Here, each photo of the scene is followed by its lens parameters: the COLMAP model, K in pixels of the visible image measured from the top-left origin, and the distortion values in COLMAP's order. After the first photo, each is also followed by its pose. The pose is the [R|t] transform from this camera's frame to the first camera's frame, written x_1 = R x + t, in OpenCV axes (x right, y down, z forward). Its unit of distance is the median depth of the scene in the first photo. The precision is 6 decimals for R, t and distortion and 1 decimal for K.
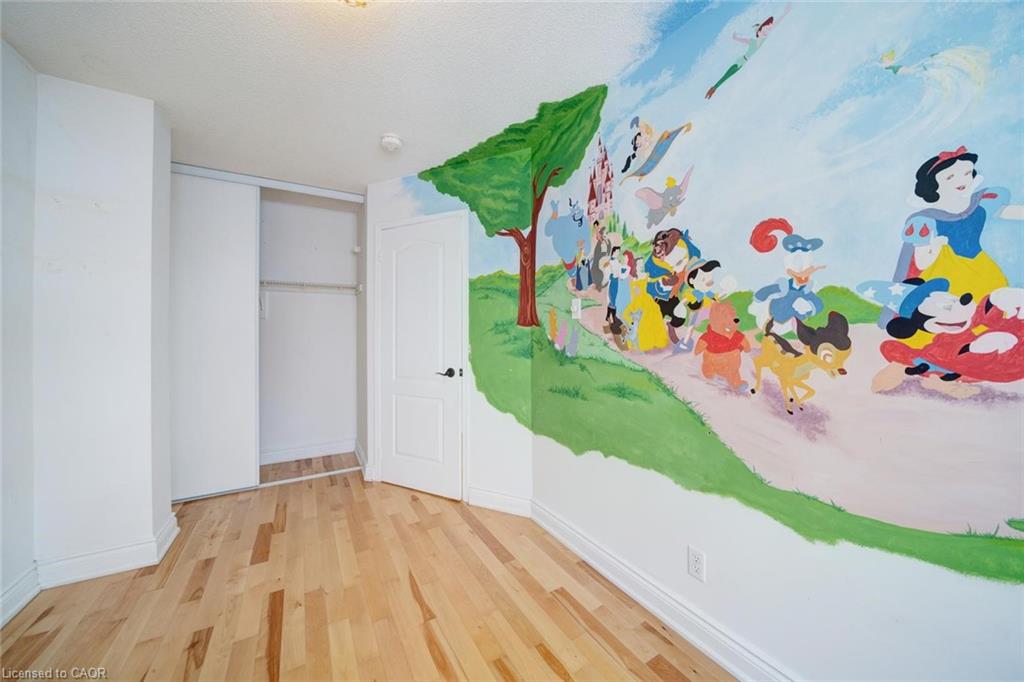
lens RADIAL K [[364.6, 0, 503.7], [0, 364.6, 334.4], [0, 0, 1]] dist [-0.020095, 0.000305]
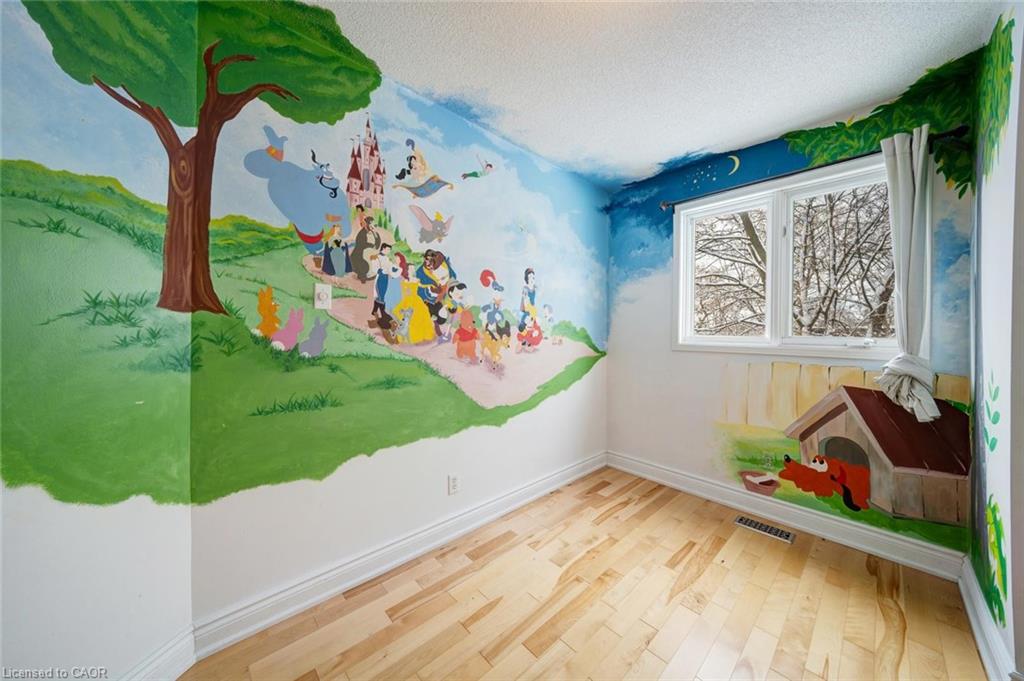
lens RADIAL K [[348.9, 0, 500.9], [0, 348.9, 330.6], [0, 0, 1]] dist [0.004567, 0.000197]
pose [[-0.221181, -0.002211, 0.975230, -0.805770], [-0.010694, 0.999943, -0.000158, 0.000698], [-0.975174, -0.010464, -0.221192, 0.994298]]
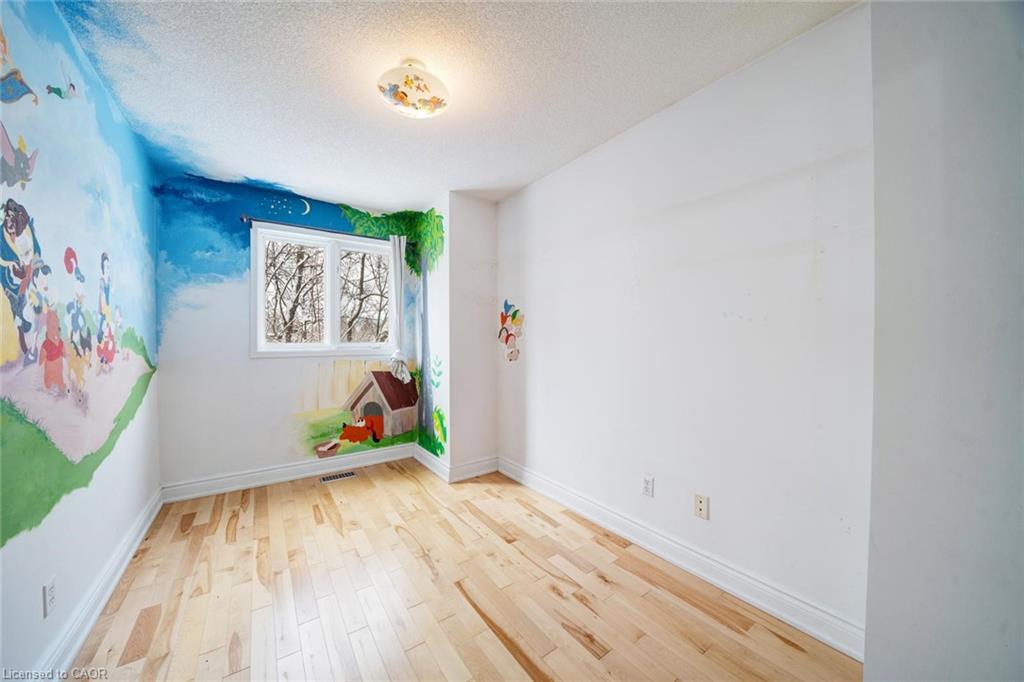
lens RADIAL K [[356.3, 0, 512.0], [0, 356.3, 341.0], [0, 0, 1]] dist [-0.026679, 0.004699]
pose [[-0.994372, 0.004838, -0.105838, -0.465932], [0.004451, 0.999983, 0.003893, -0.000889], [0.105855, 0.003400, -0.994376, 1.729492]]
